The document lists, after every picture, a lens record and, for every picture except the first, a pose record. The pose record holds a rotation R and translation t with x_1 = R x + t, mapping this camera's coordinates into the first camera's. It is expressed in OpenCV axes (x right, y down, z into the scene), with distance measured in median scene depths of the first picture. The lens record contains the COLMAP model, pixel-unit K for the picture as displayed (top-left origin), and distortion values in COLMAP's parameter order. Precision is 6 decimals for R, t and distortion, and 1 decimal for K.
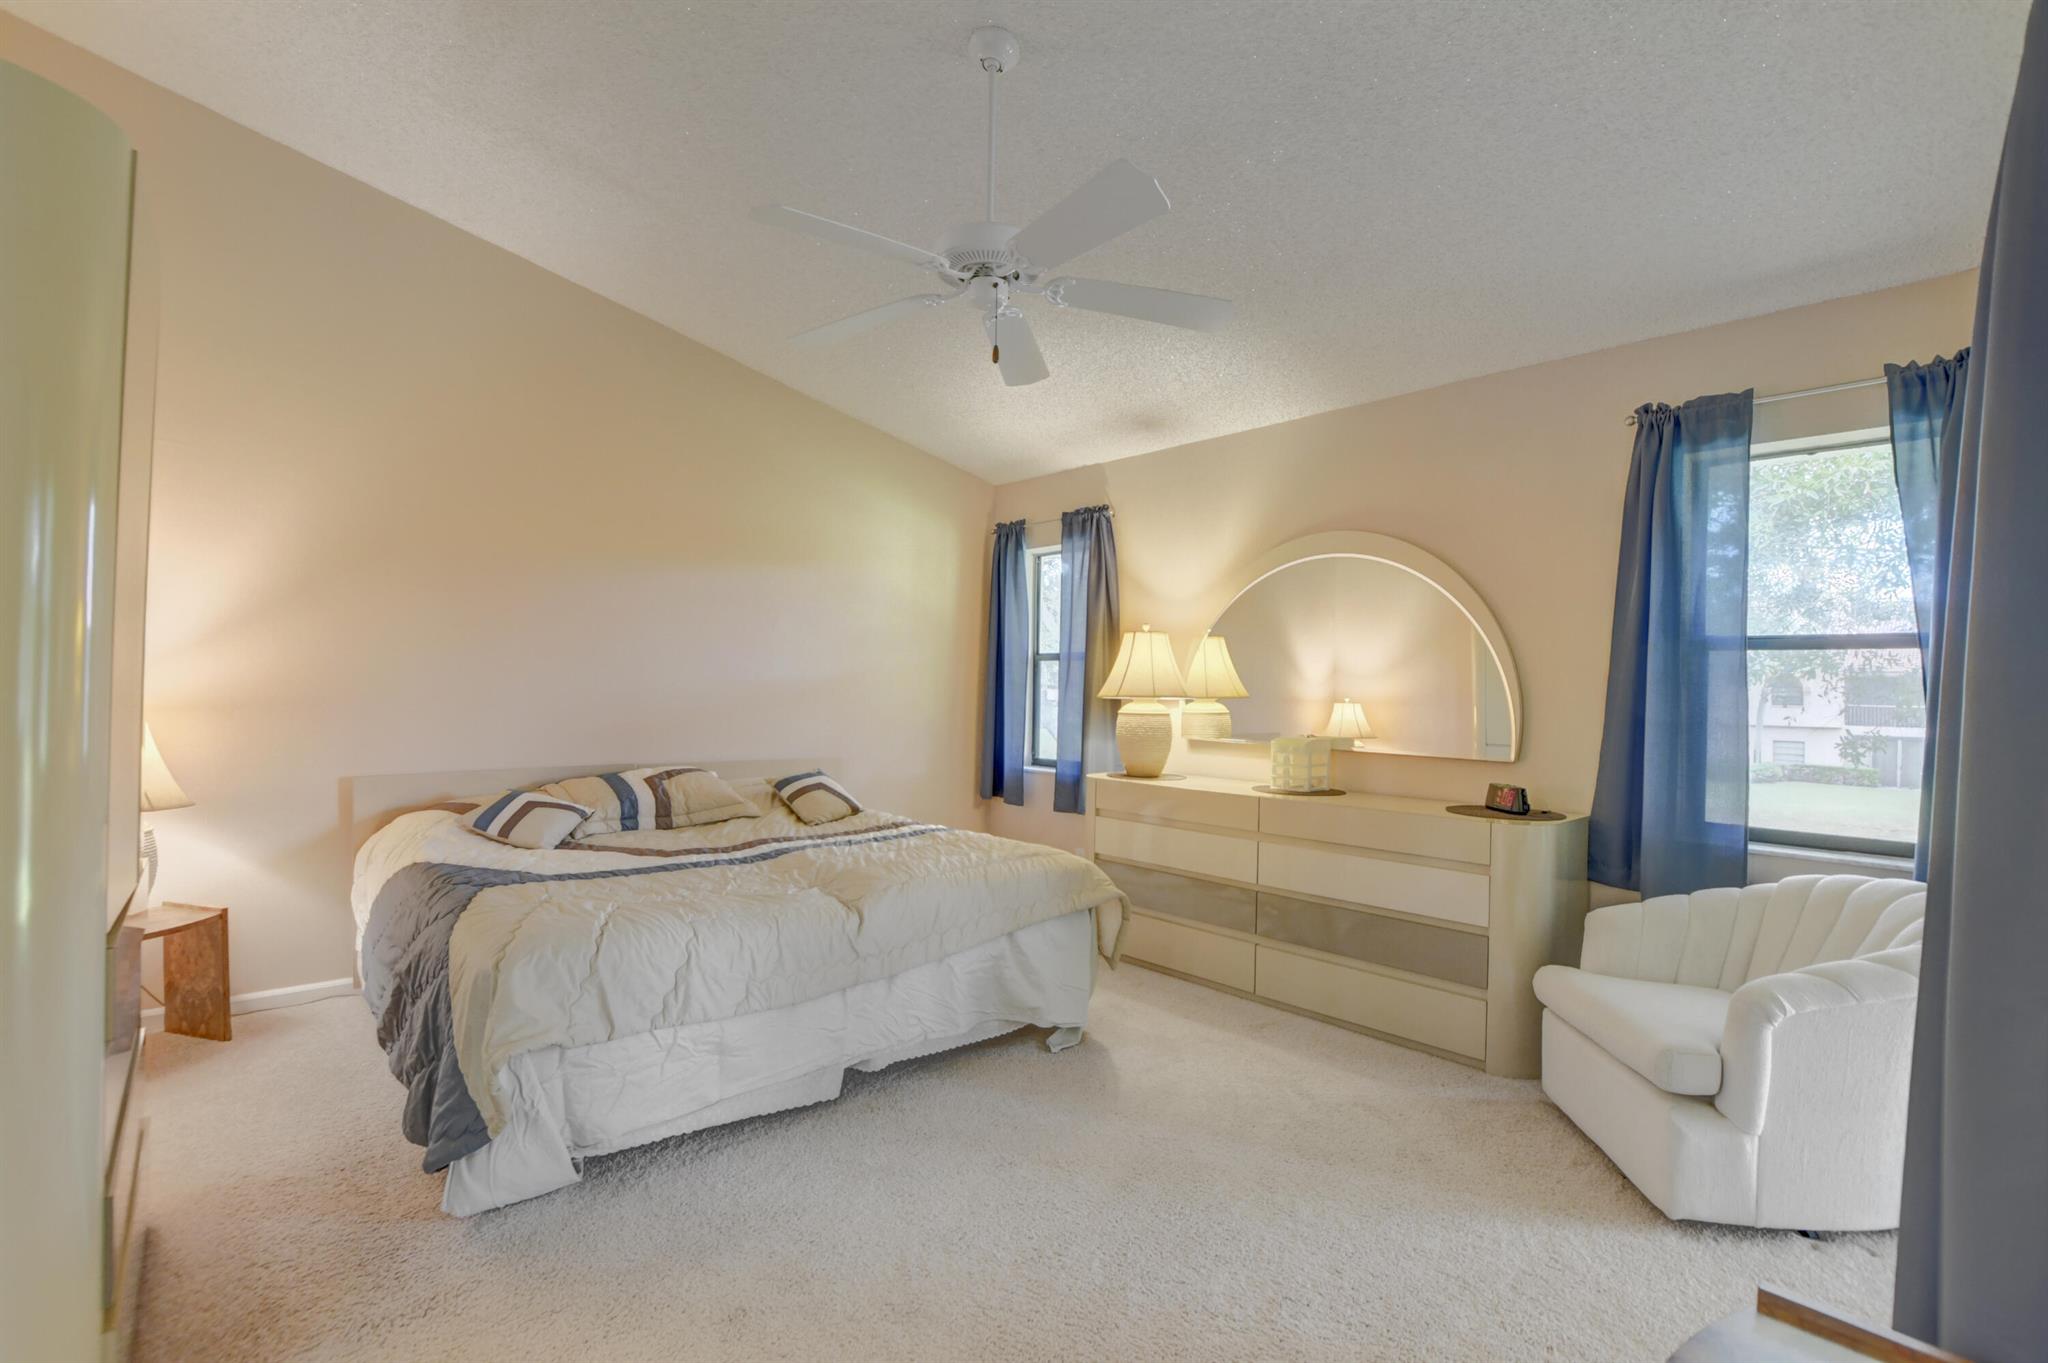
lens RADIAL K [[907.4, 0, 1016.9], [0, 907.4, 678.7], [0, 0, 1]] dist [-0.034289, 0.005232]
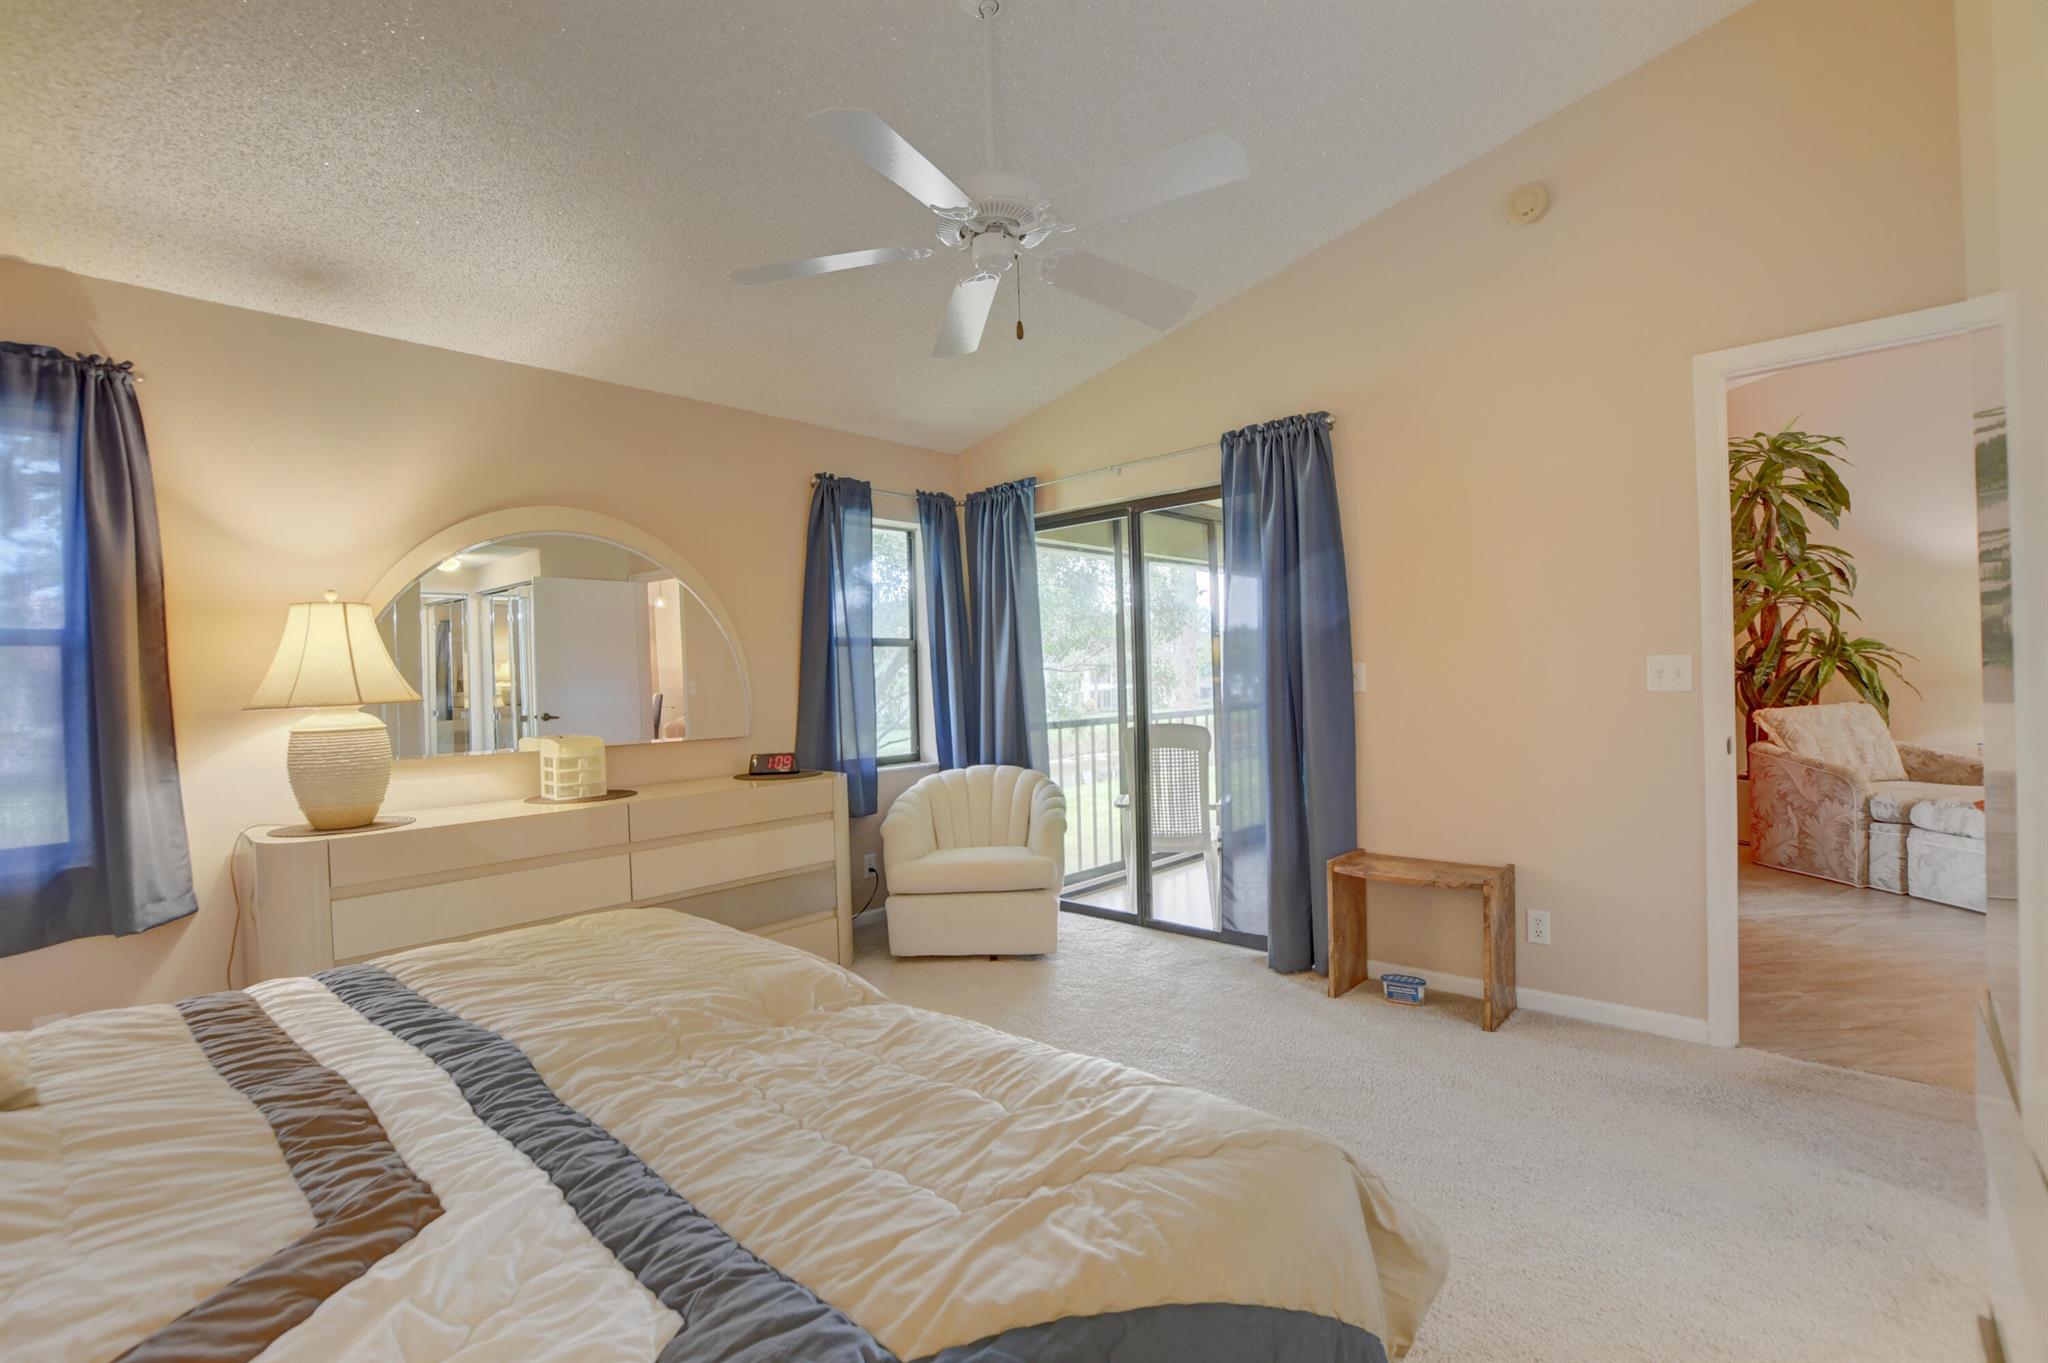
lens RADIAL K [[907.4, 0, 1017.5], [0, 907.4, 687.9], [0, 0, 1]] dist [-0.034289, 0.005232]
pose [[-0.094591, -0.030255, 0.995056, -0.537823], [0.021817, 0.999235, 0.032456, -0.003663], [-0.995277, 0.024780, -0.093859, 0.589152]]
